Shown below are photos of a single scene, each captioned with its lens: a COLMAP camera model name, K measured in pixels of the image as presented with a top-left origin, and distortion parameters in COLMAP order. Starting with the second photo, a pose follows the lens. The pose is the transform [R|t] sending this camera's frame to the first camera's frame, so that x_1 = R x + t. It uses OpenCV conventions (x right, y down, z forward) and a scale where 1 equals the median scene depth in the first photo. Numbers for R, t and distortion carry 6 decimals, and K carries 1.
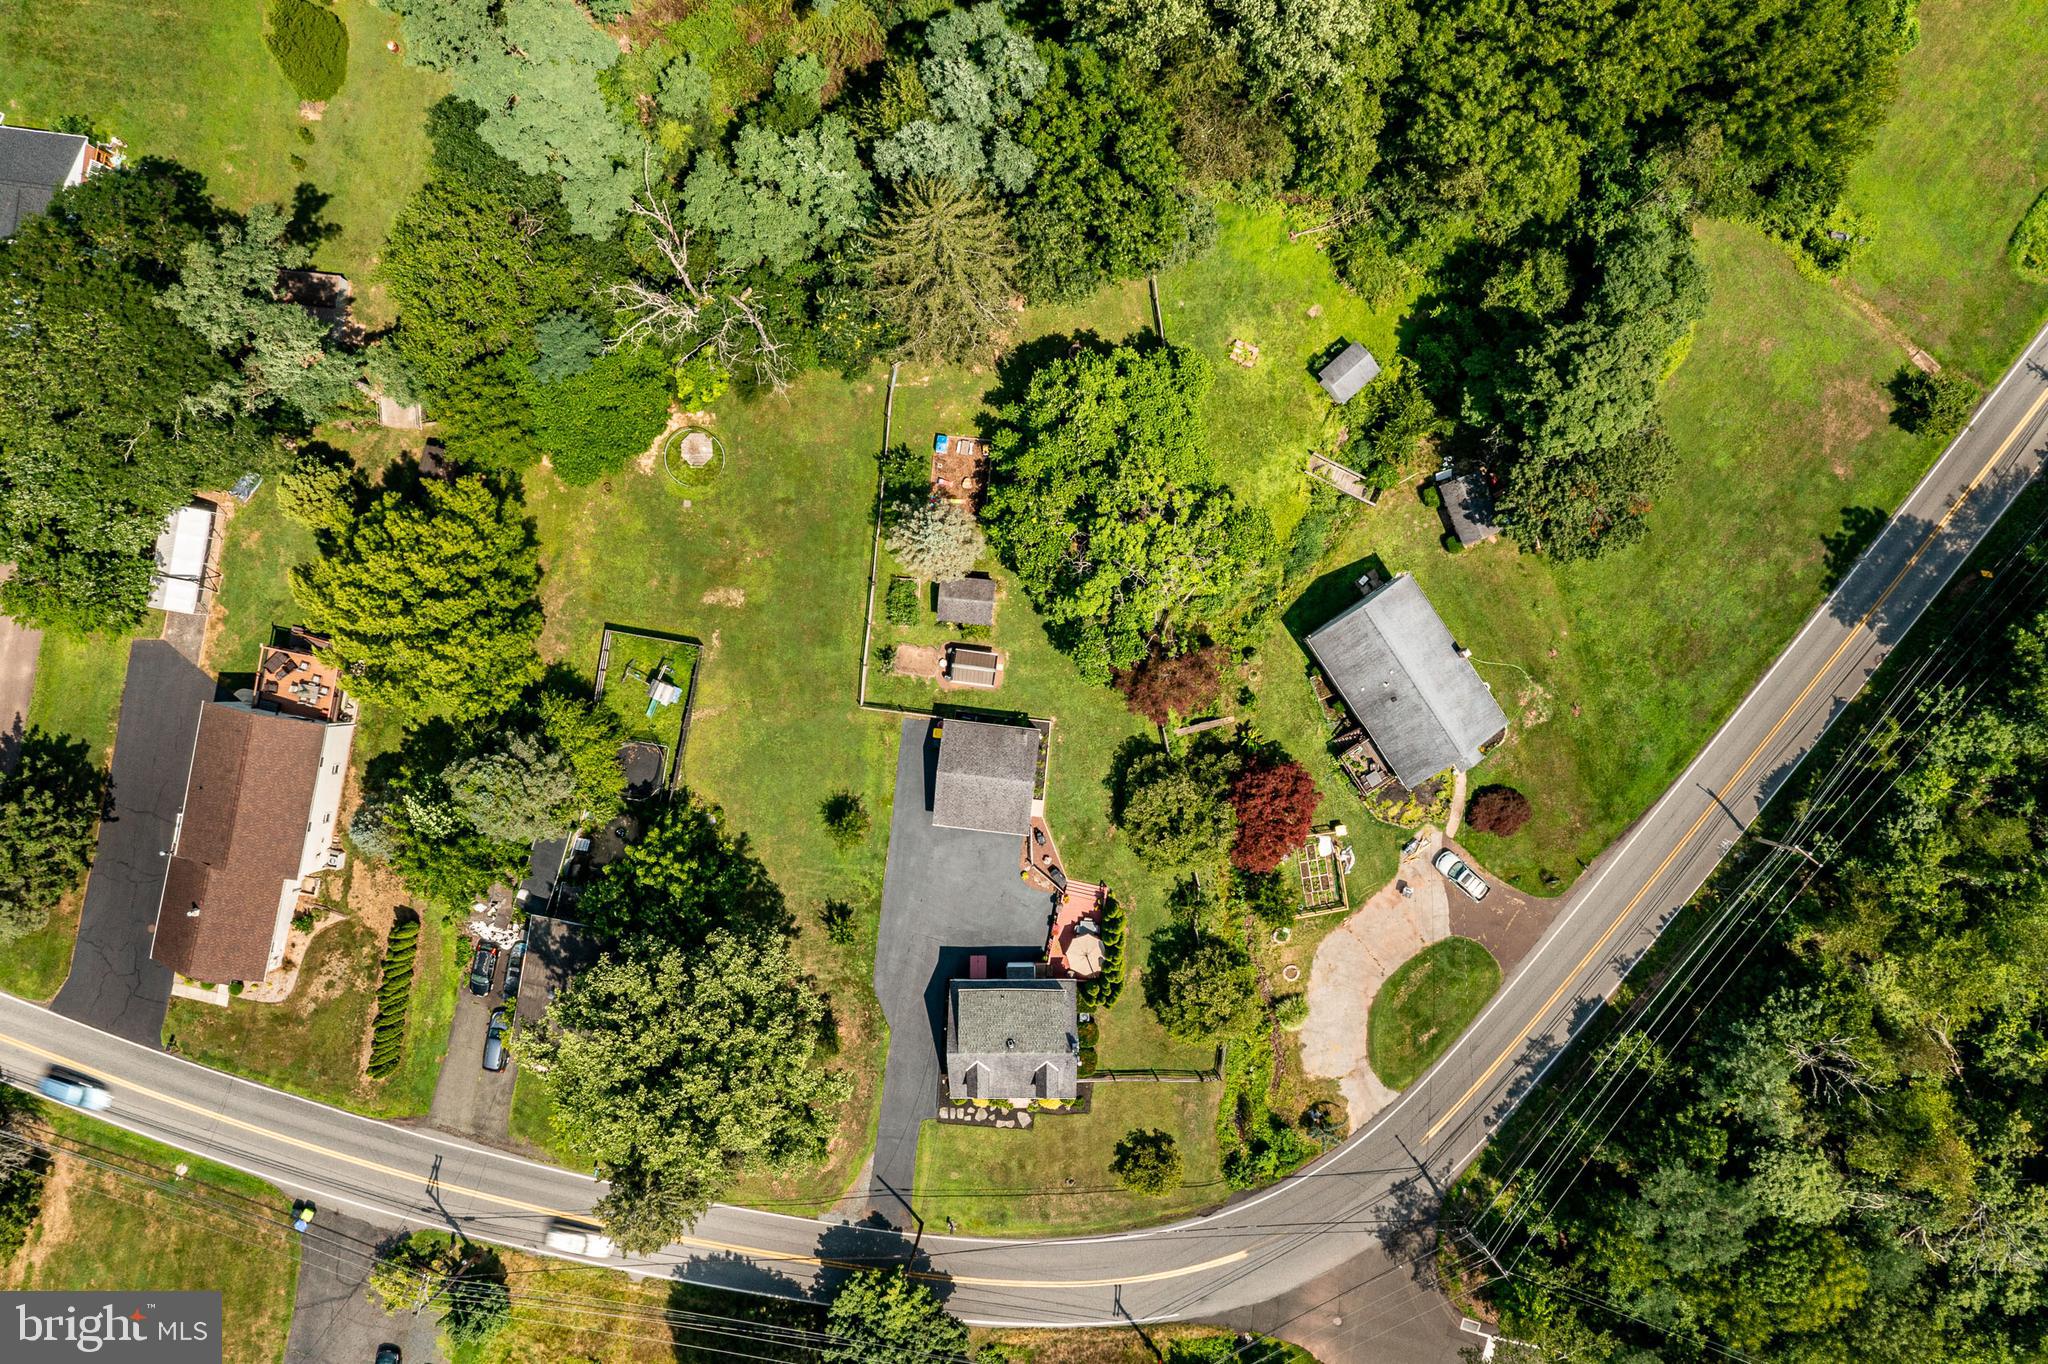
lens RADIAL K [[1568.5, 0, 1024.0], [0, 1568.5, 682.0], [0, 0, 1]] dist [-0.020854, -0.005651]
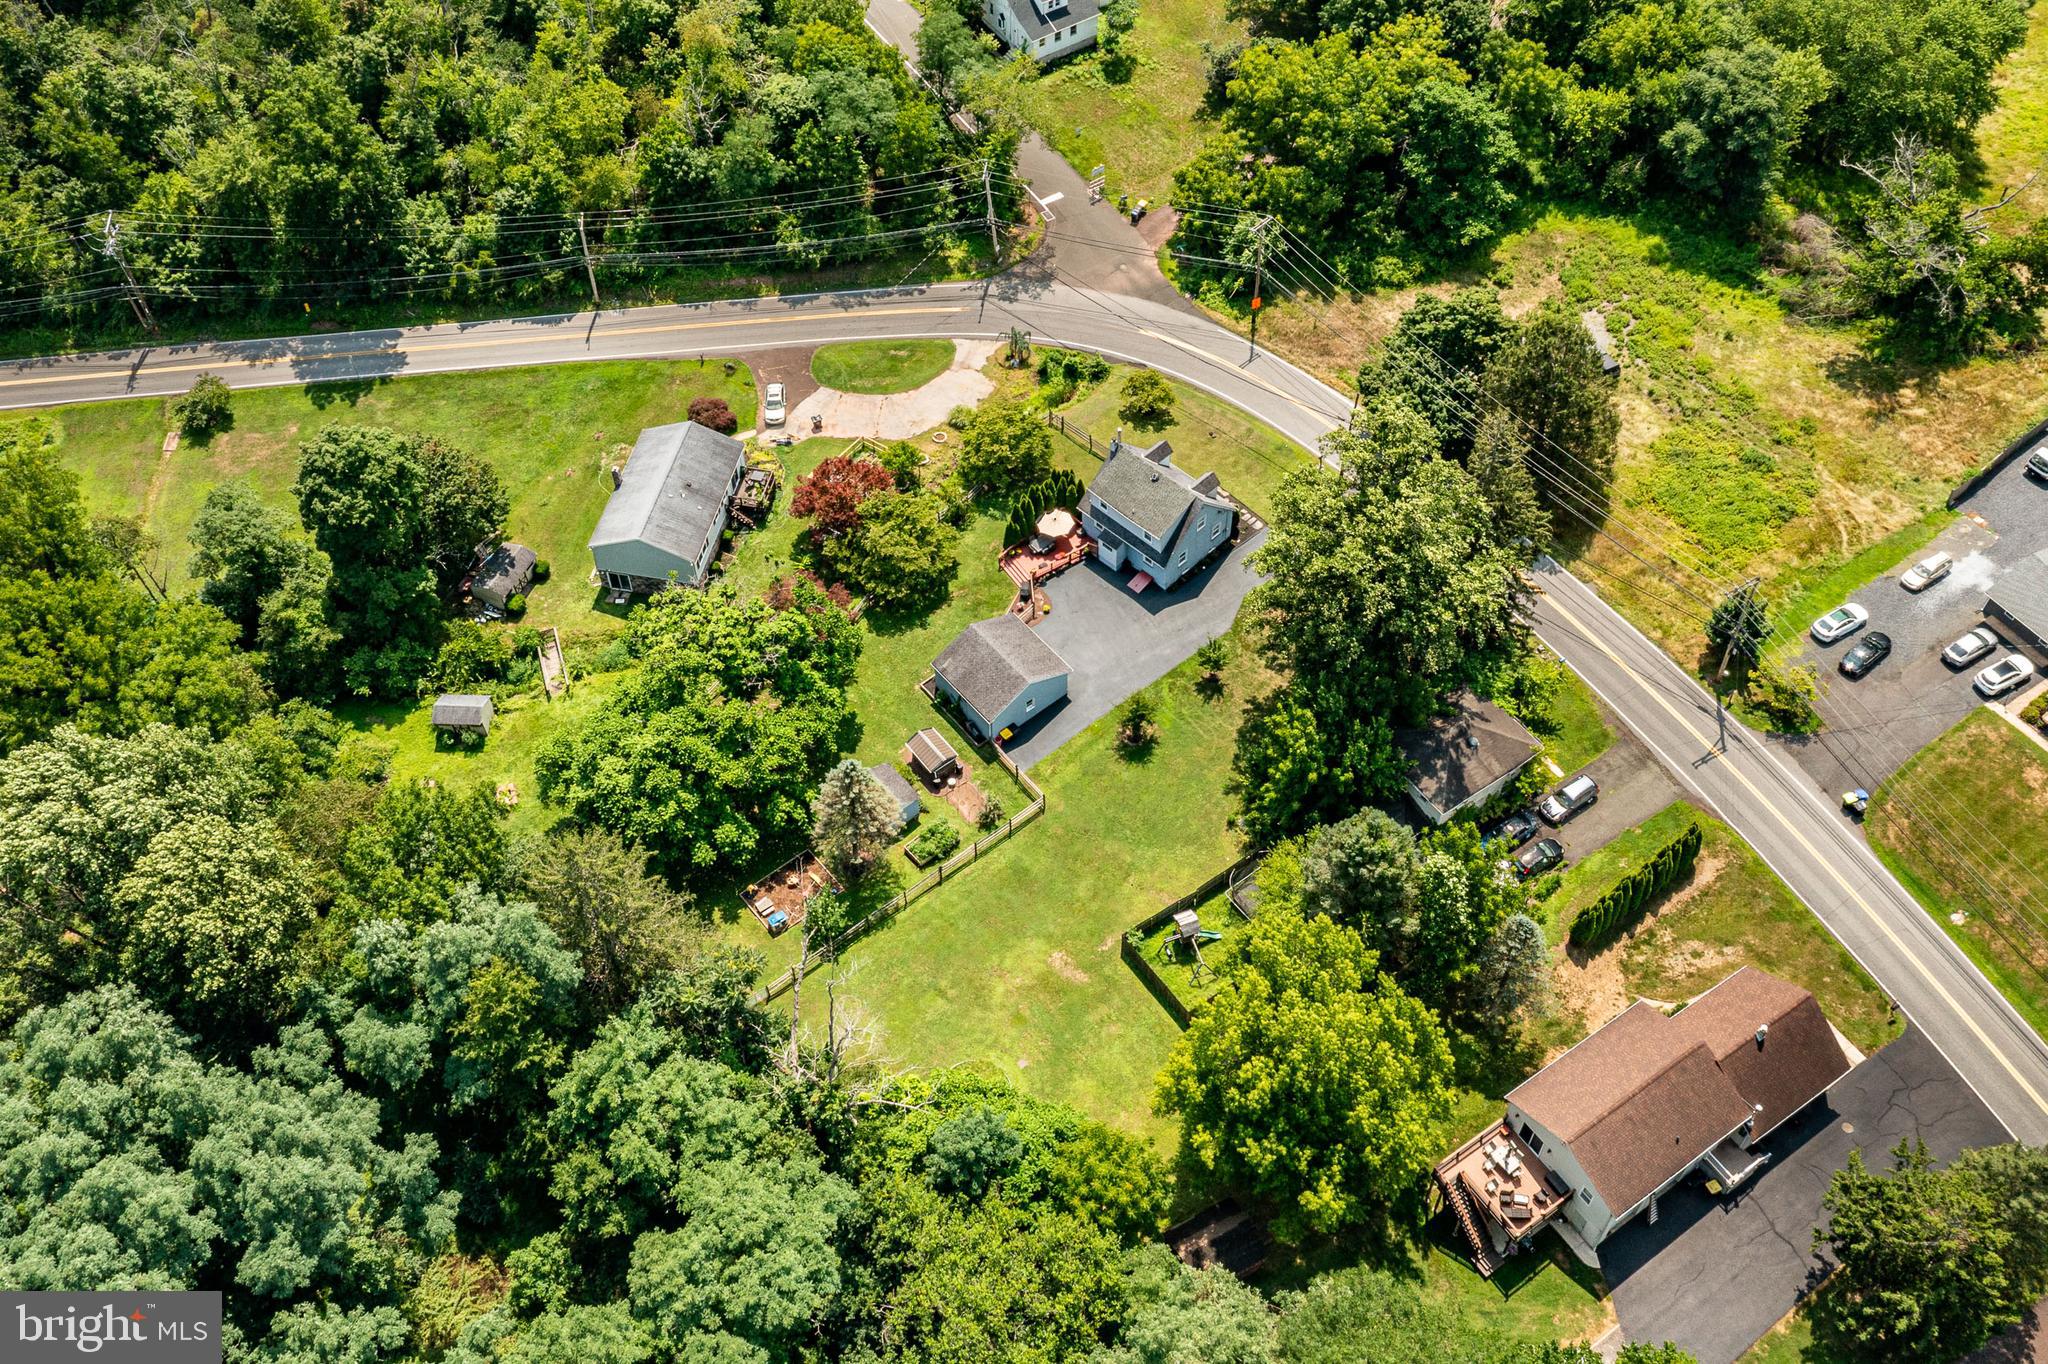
lens RADIAL K [[1860.0, 0, 1010.7], [0, 1860.0, 561.5], [0, 0, 1]] dist [-0.026830, 0.007507]
pose [[-0.701116, -0.523709, 0.483906, -0.557292], [0.712051, -0.550095, 0.436325, -0.409200], [0.037687, 0.650480, 0.758588, 0.050979]]
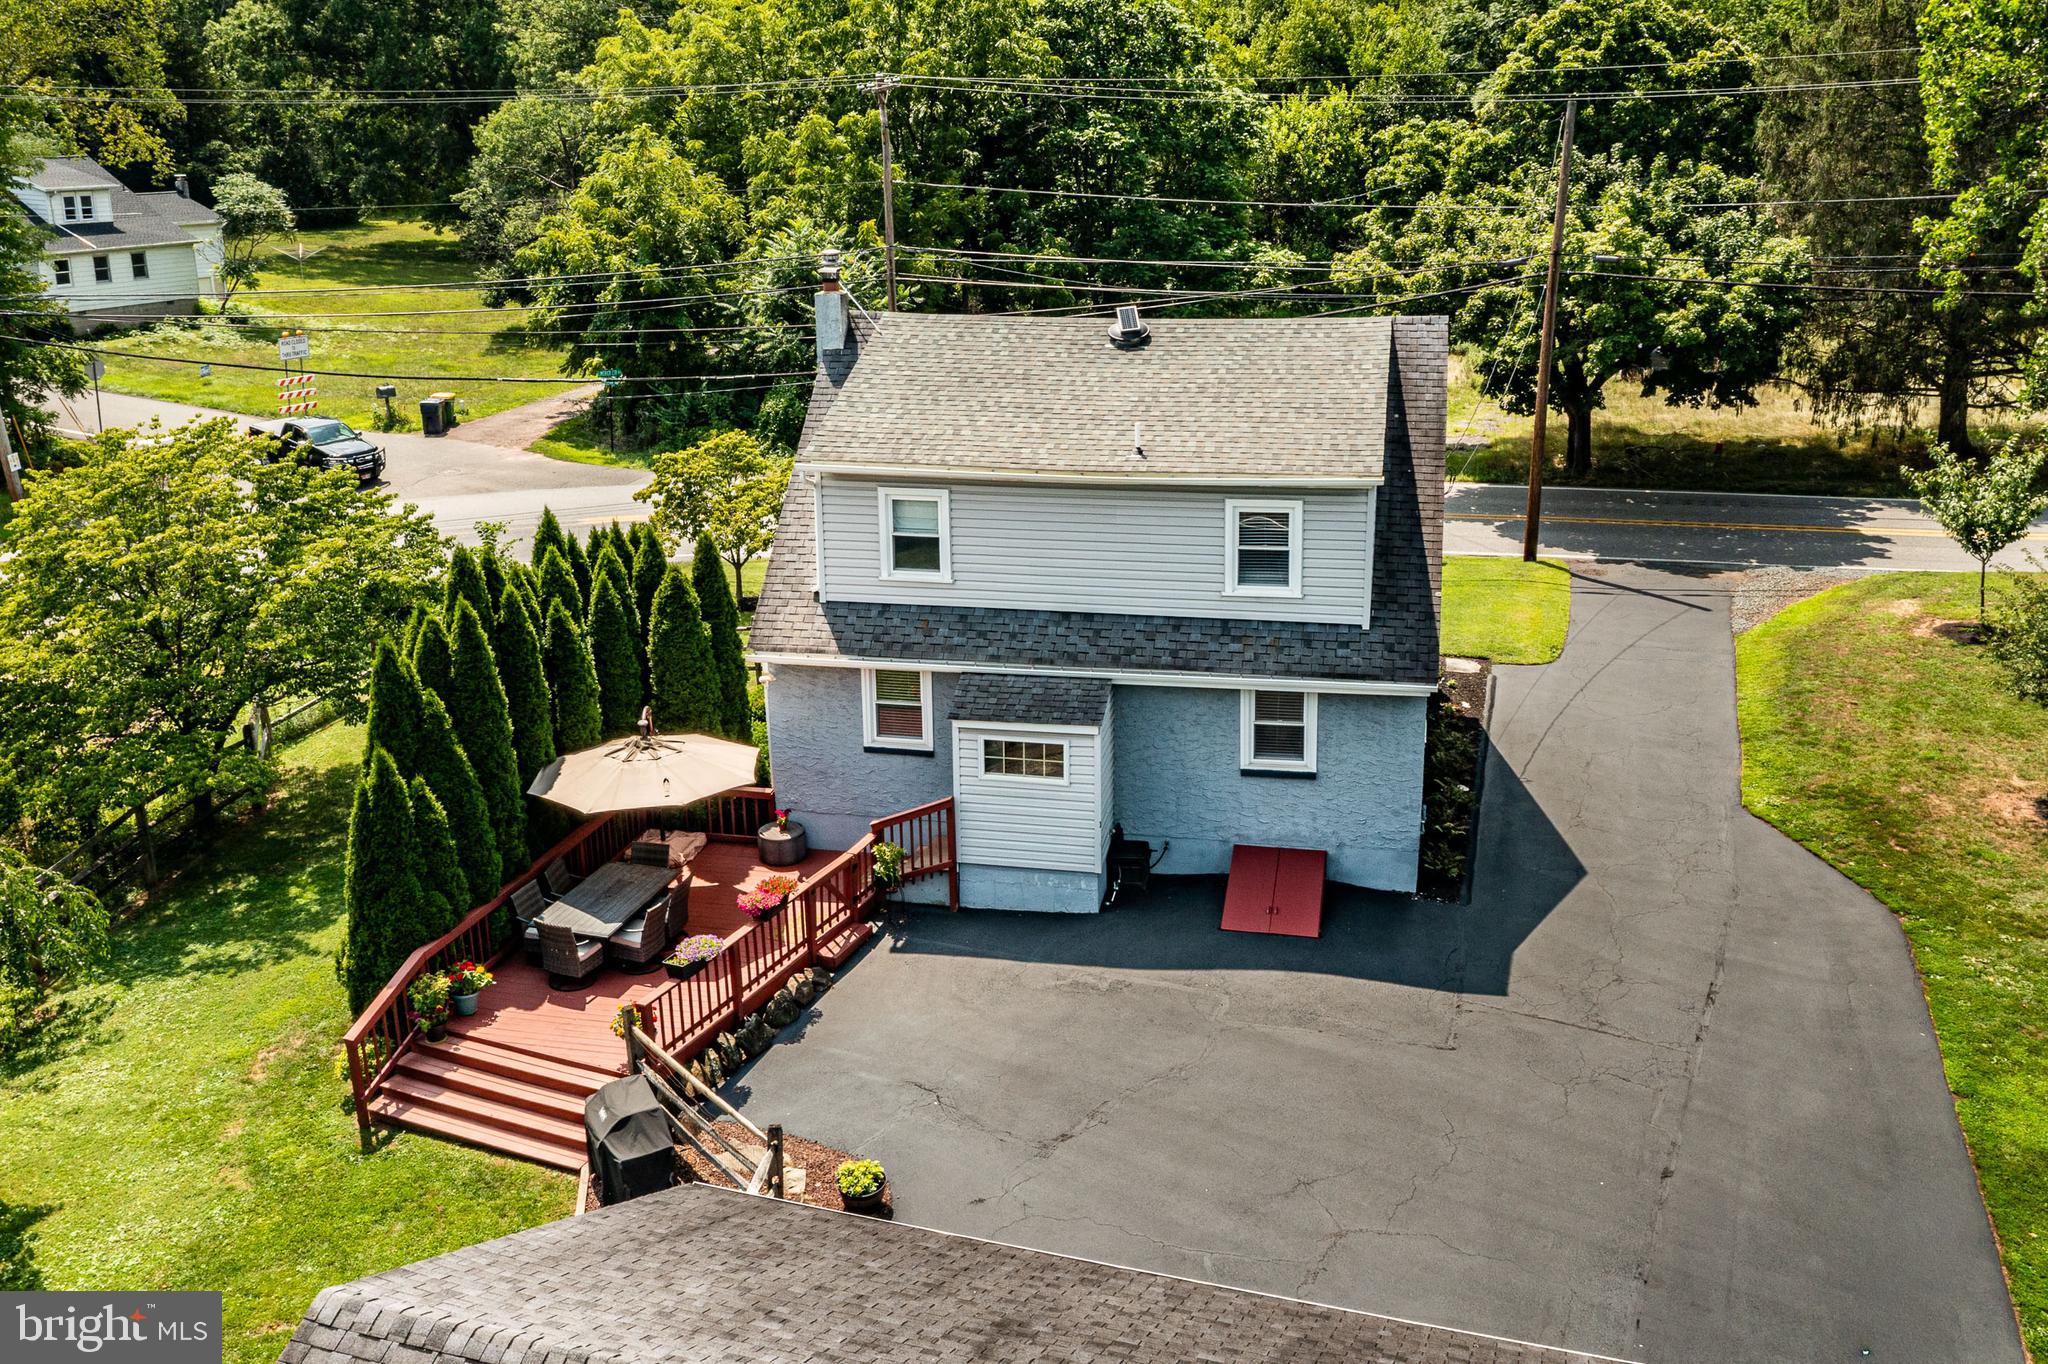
lens RADIAL K [[1781.8, 0, 1028.9], [0, 1781.8, 643.0], [0, 0, 1]] dist [-0.014192, -0.004758]
pose [[-0.977400, -0.051963, 0.204913, -0.043142], [0.211101, -0.291325, 0.933041, -0.001655], [0.011213, 0.955212, 0.295710, 0.909565]]
